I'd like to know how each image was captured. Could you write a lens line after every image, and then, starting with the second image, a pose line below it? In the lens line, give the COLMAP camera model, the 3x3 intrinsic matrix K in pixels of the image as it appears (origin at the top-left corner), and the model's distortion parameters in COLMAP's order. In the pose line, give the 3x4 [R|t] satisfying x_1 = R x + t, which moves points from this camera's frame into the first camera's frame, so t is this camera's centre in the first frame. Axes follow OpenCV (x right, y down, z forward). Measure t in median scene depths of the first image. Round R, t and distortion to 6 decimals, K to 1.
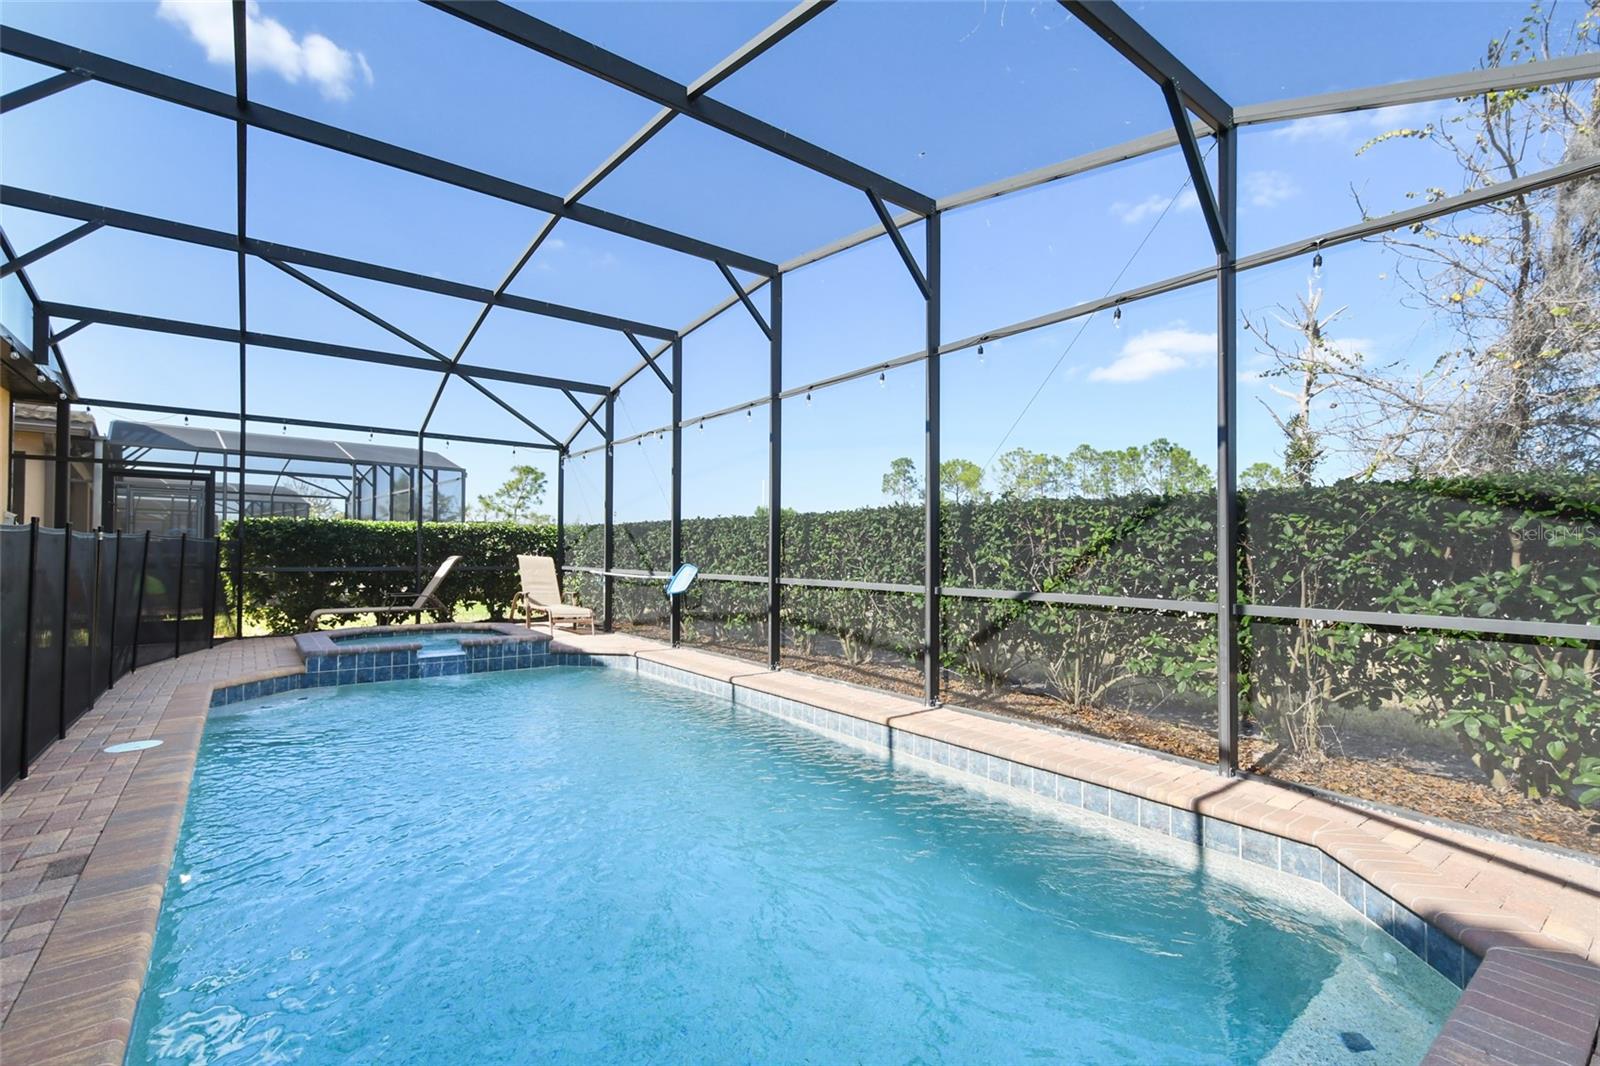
lens RADIAL K [[719.7, 0, 812.1], [0, 719.7, 531.9], [0, 0, 1]] dist [0.013394, -0.001768]
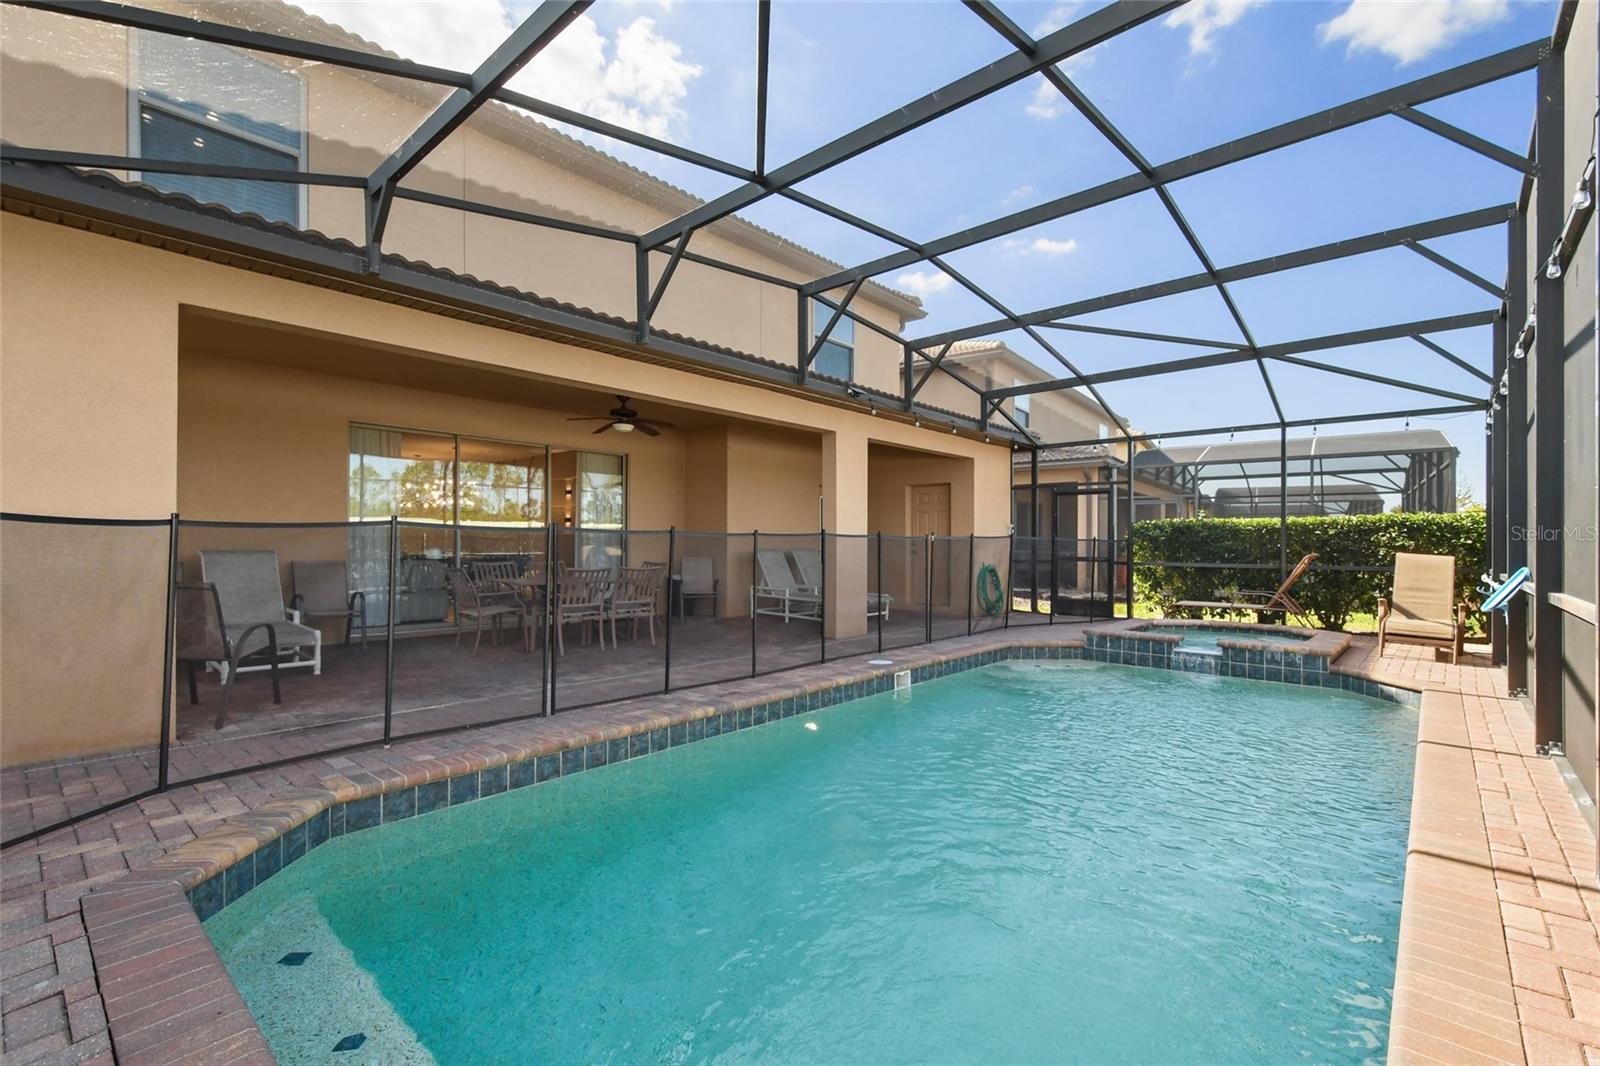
lens RADIAL K [[719.7, 0, 810.7], [0, 719.7, 541.8], [0, 0, 1]] dist [0.013394, -0.001768]
pose [[0.174786, -0.010509, -0.984550, 0.287019], [0.023967, 0.999692, -0.006416, 0.009069], [0.984315, -0.022475, 0.174984, 0.229540]]
